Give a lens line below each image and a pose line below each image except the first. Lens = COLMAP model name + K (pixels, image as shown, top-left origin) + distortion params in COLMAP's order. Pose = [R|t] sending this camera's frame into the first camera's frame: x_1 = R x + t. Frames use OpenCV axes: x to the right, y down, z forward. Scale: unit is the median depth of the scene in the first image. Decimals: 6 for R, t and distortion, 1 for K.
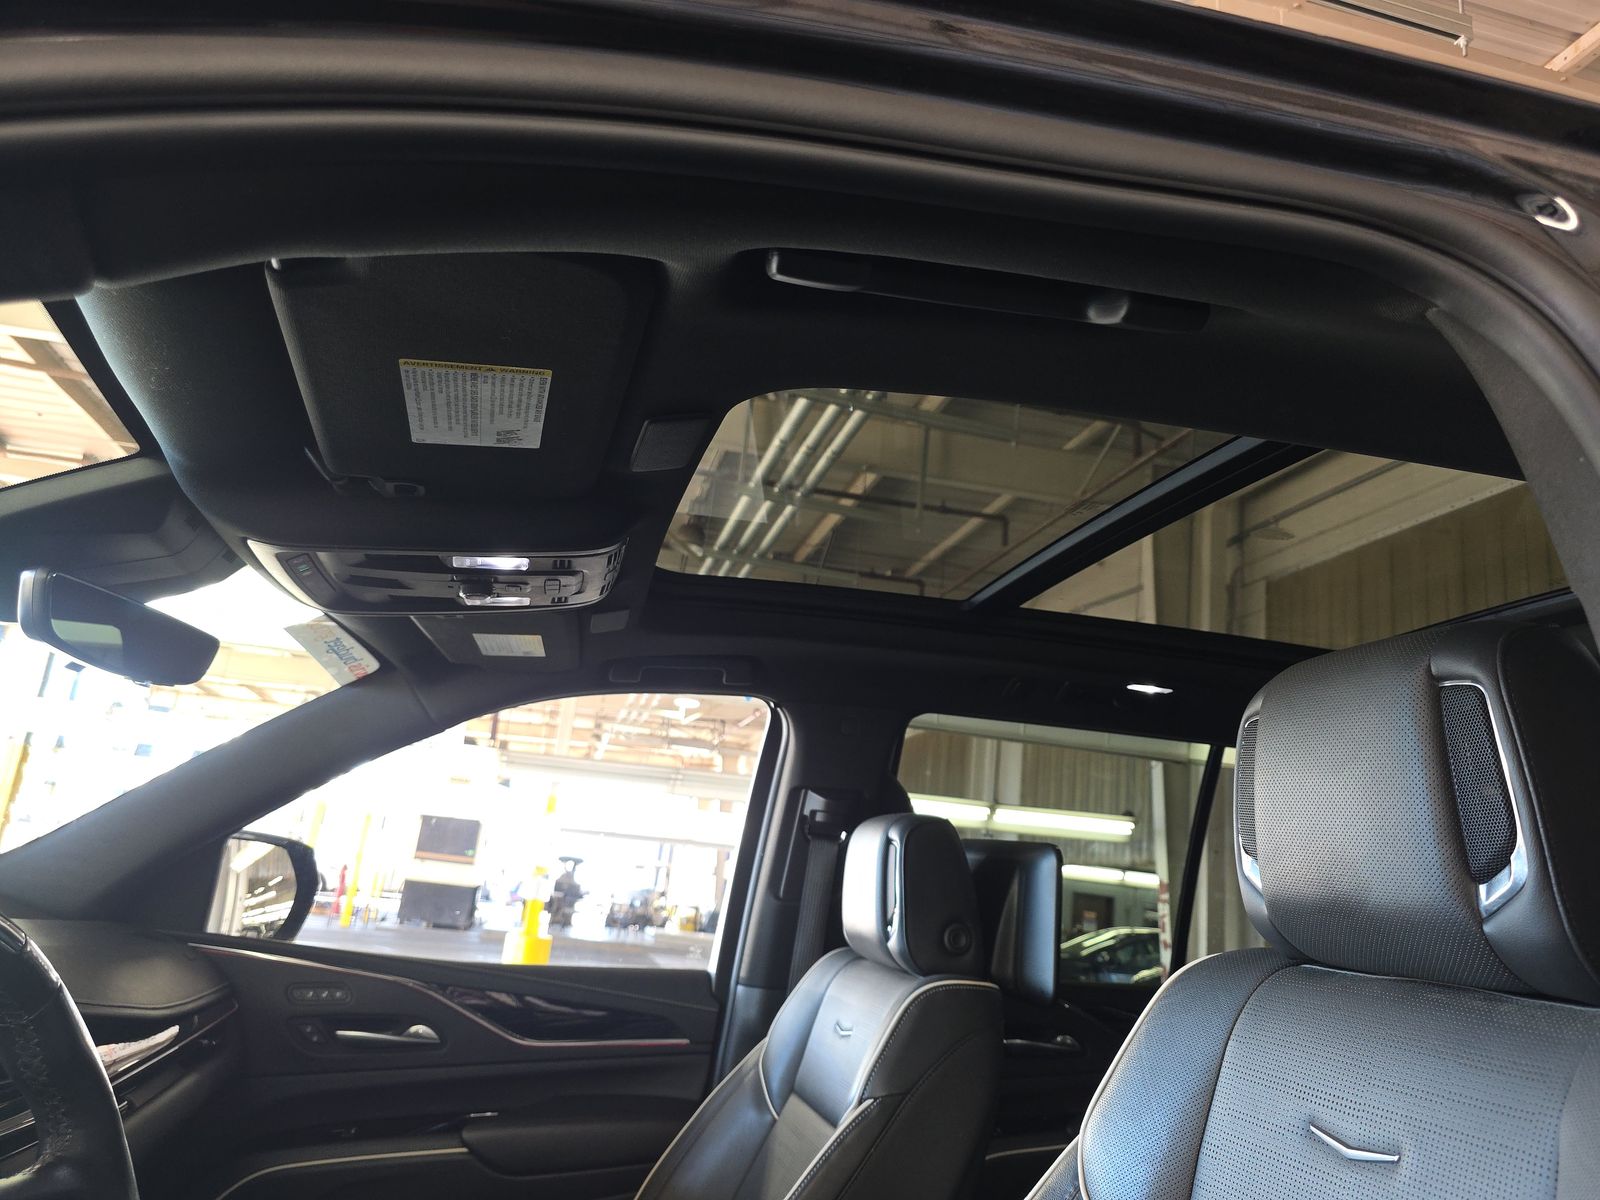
lens RADIAL K [[1084.3, 0, 801.1], [0, 1084.3, 589.5], [0, 0, 1]] dist [0.030499, -0.032369]
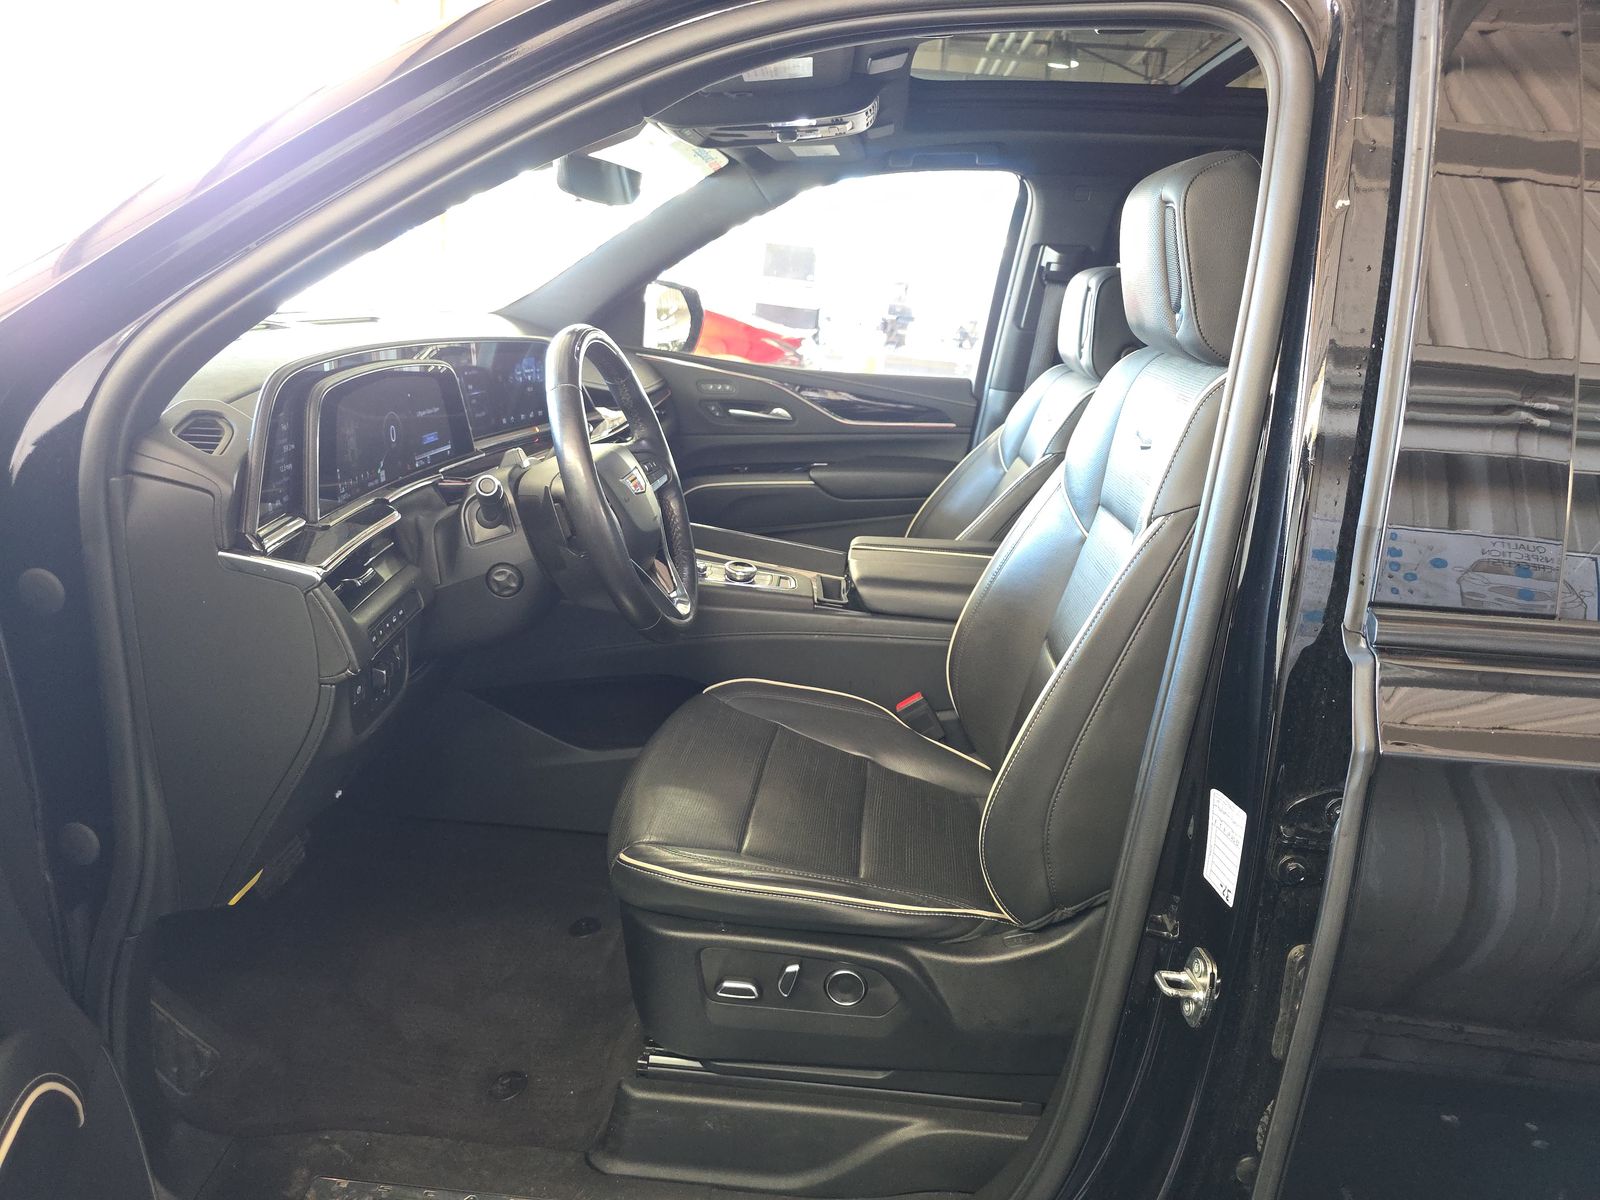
lens RADIAL K [[1084.3, 0, 805.2], [0, 1084.3, 598.8], [0, 0, 1]] dist [0.030499, -0.032369]
pose [[0.956891, 0.077663, -0.279872, 0.130125], [0.074014, 0.866575, 0.493527, -0.115567], [0.280859, -0.492966, 0.823470, -0.368672]]
